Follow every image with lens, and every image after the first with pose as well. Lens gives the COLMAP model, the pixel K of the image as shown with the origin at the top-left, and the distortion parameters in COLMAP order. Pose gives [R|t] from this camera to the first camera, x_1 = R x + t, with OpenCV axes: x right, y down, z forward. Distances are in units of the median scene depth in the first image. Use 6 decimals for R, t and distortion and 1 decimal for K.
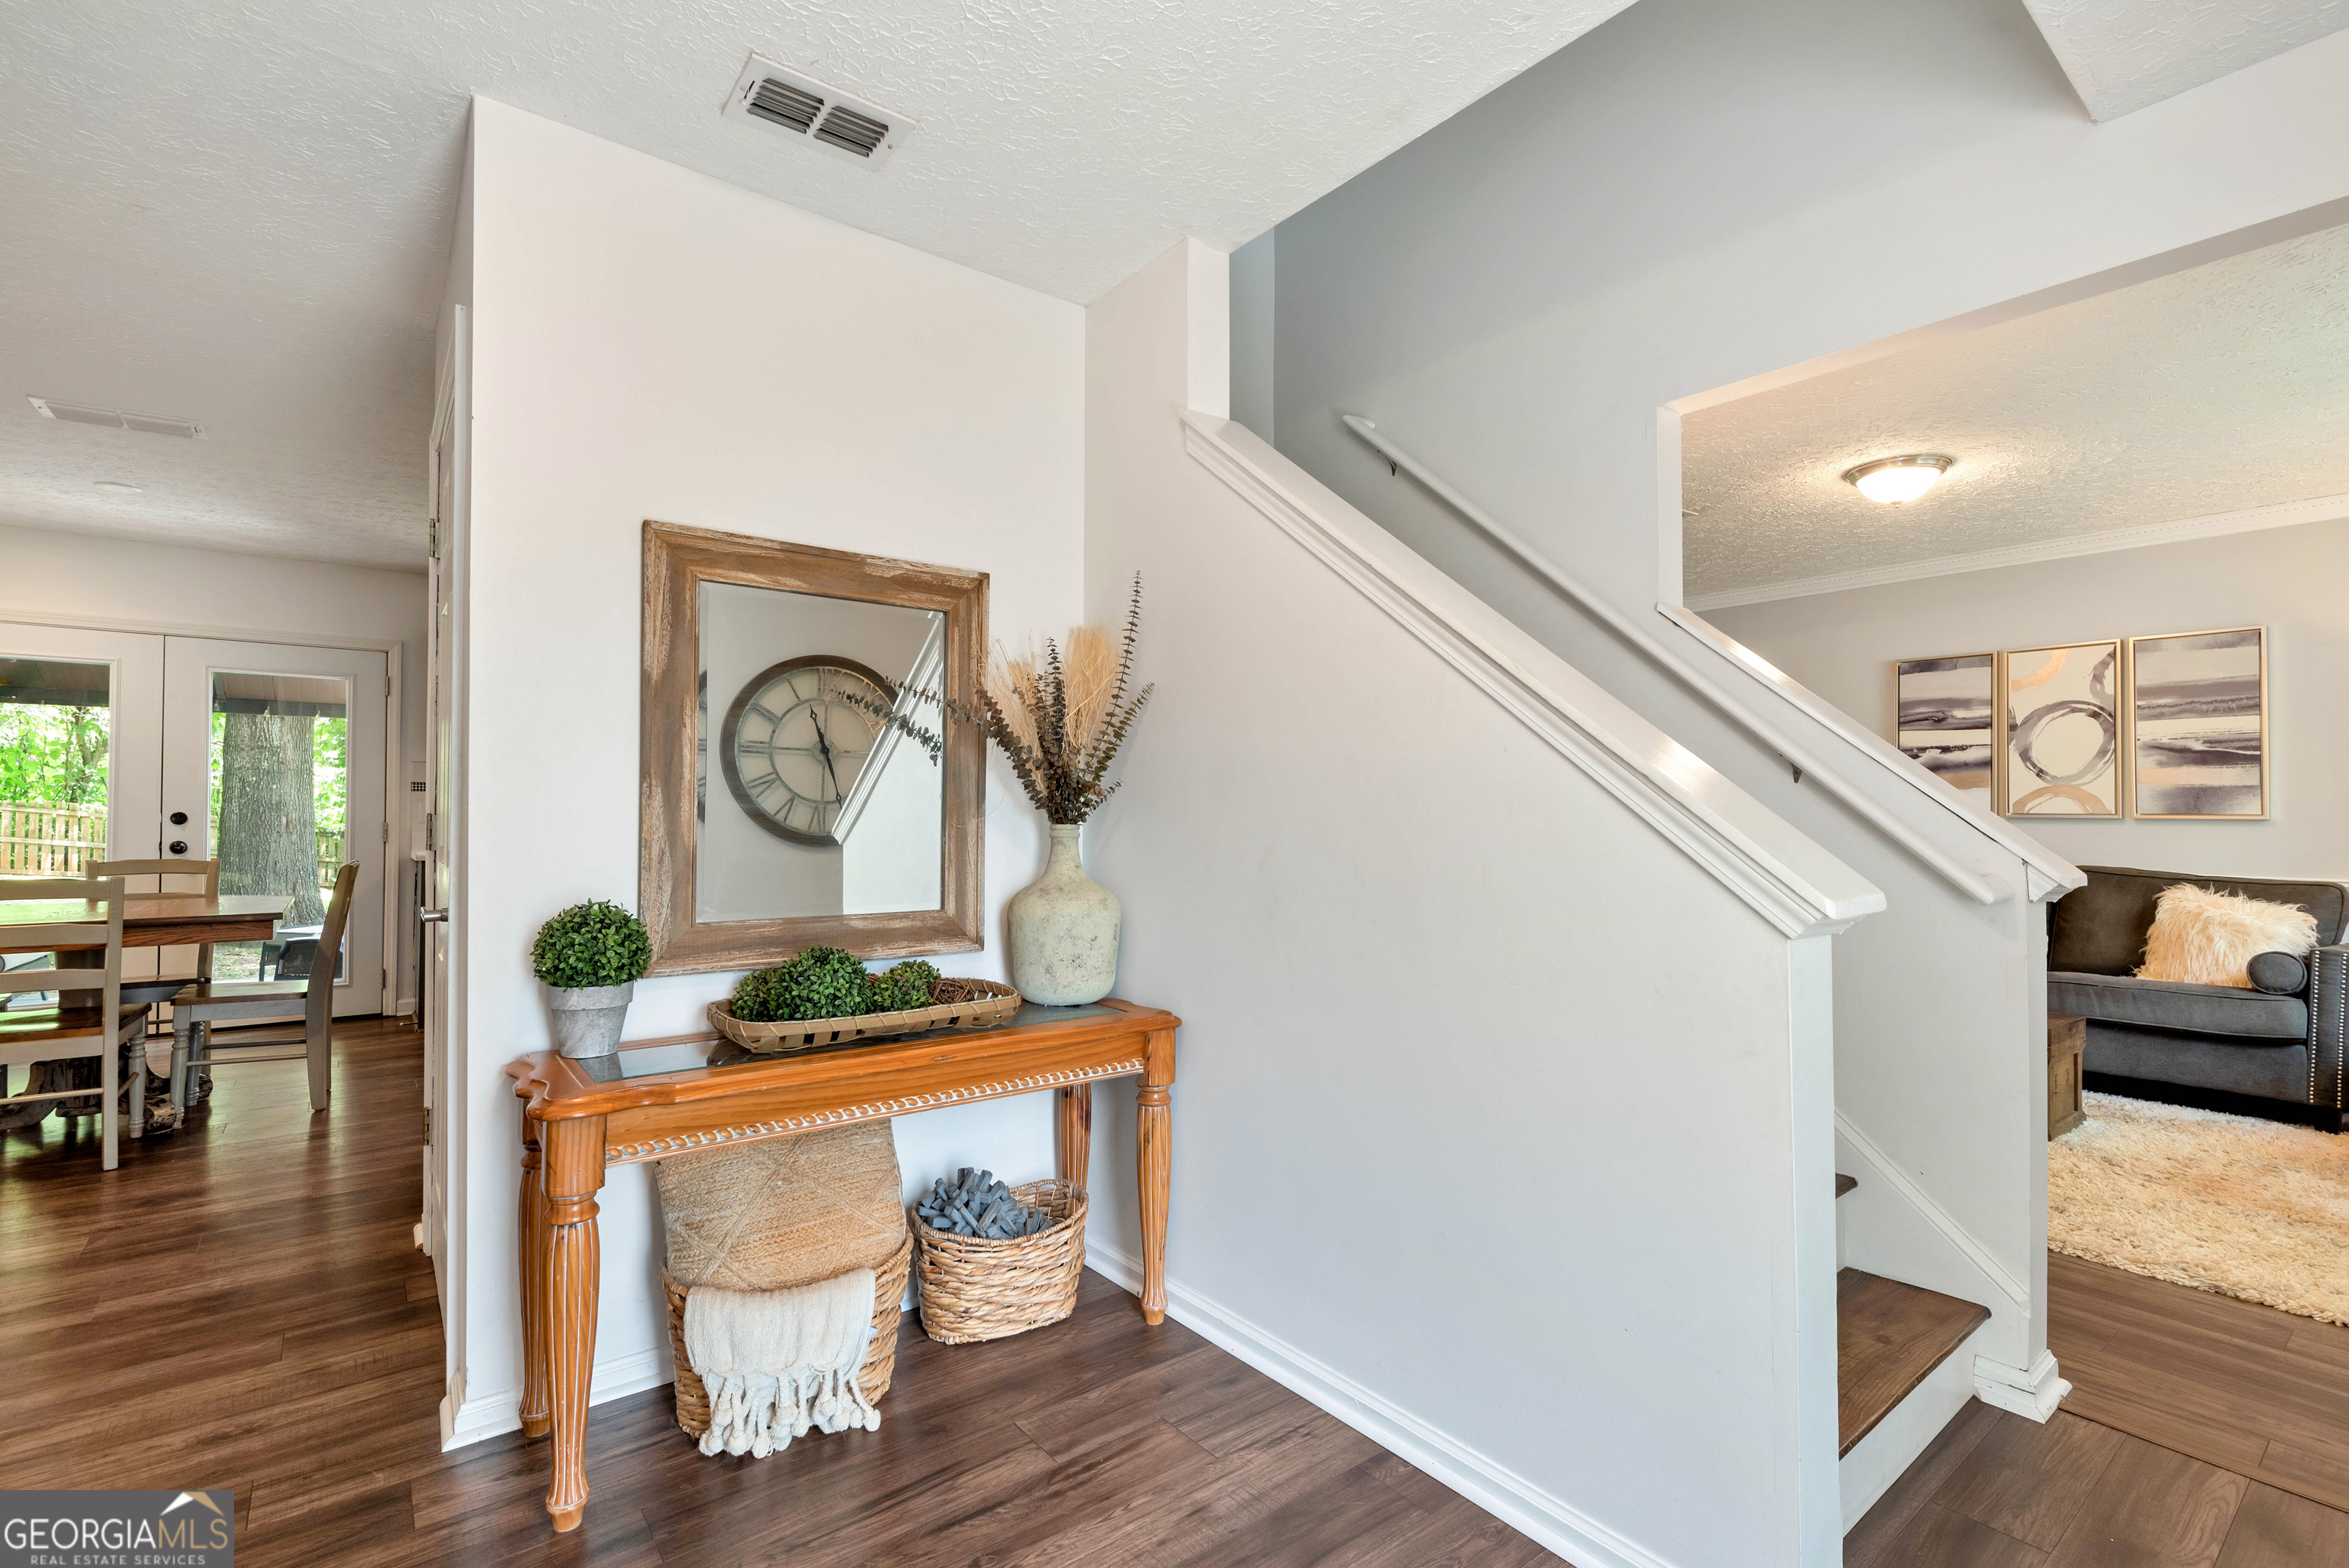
lens RADIAL K [[1030.1, 0, 1173.4], [0, 1030.1, 792.9], [0, 0, 1]] dist [-0.004671, -0.000159]
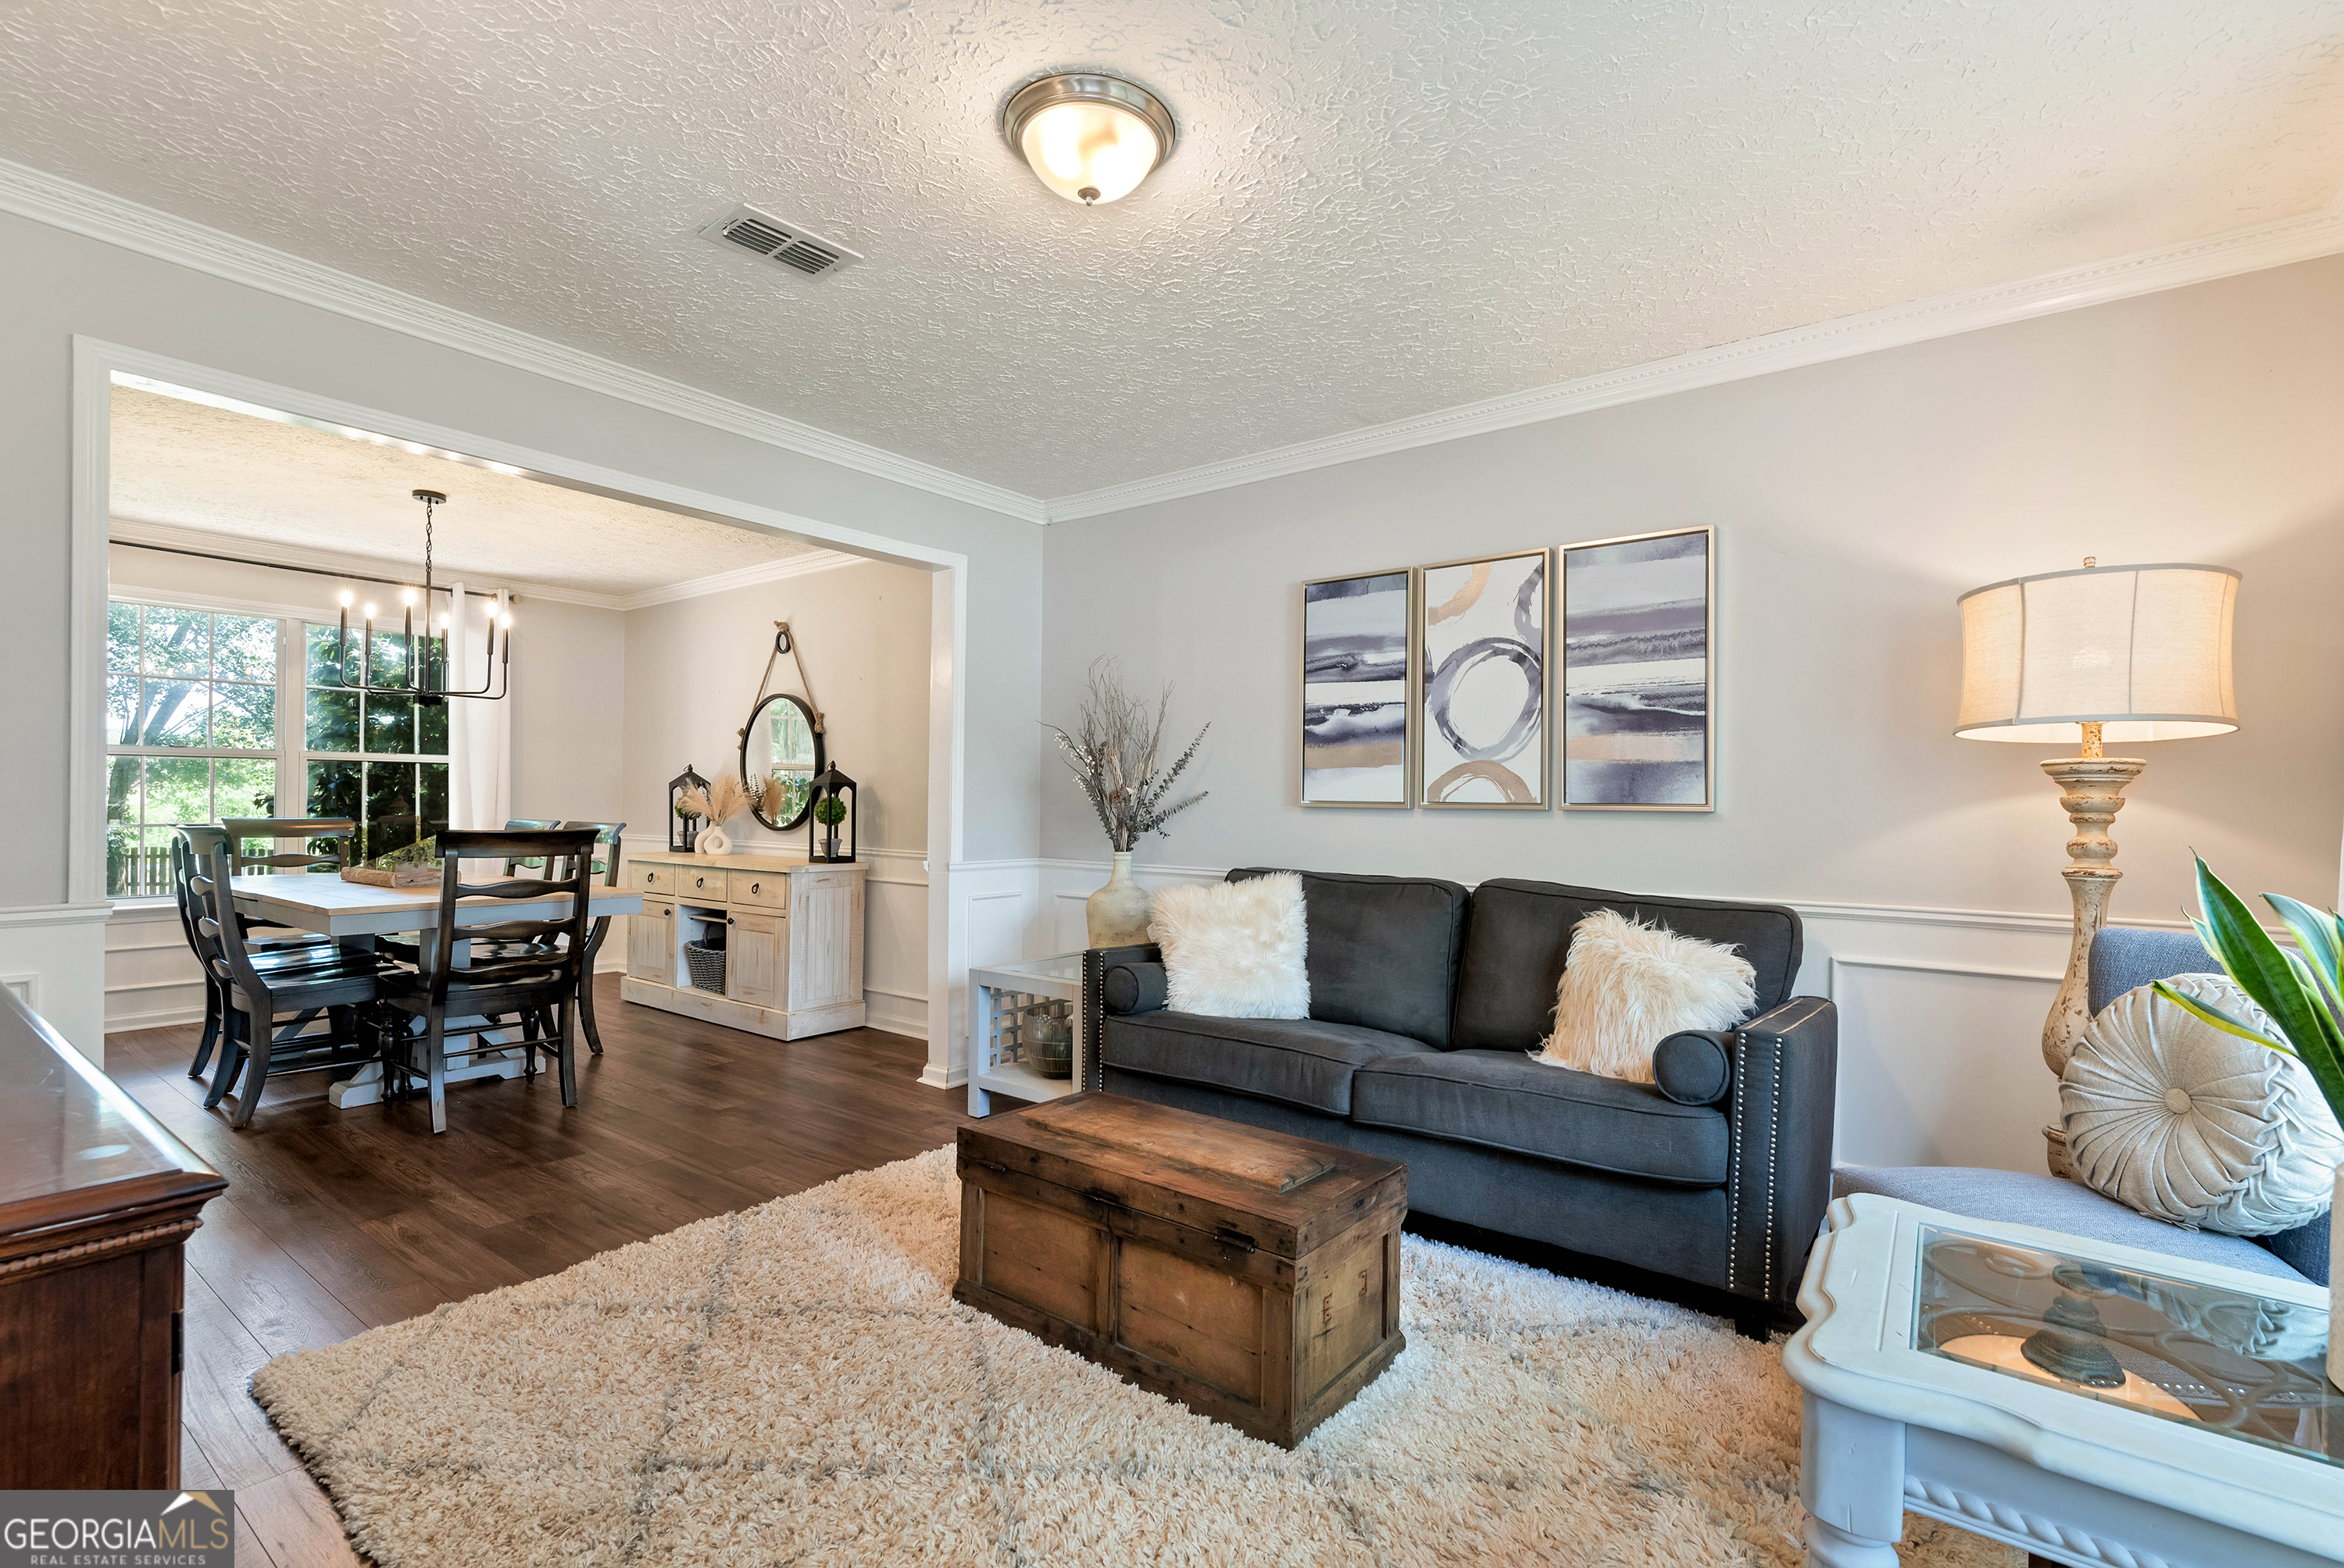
lens RADIAL K [[1044.9, 0, 1172.9], [0, 1044.9, 794.1], [0, 0, 1]] dist [0.004032, -0.000014]
pose [[0.964894, 0.001313, 0.262637, 0.521109], [-0.004624, 0.999917, 0.011987, 0.007740], [-0.262600, -0.012781, 0.964820, 0.409472]]
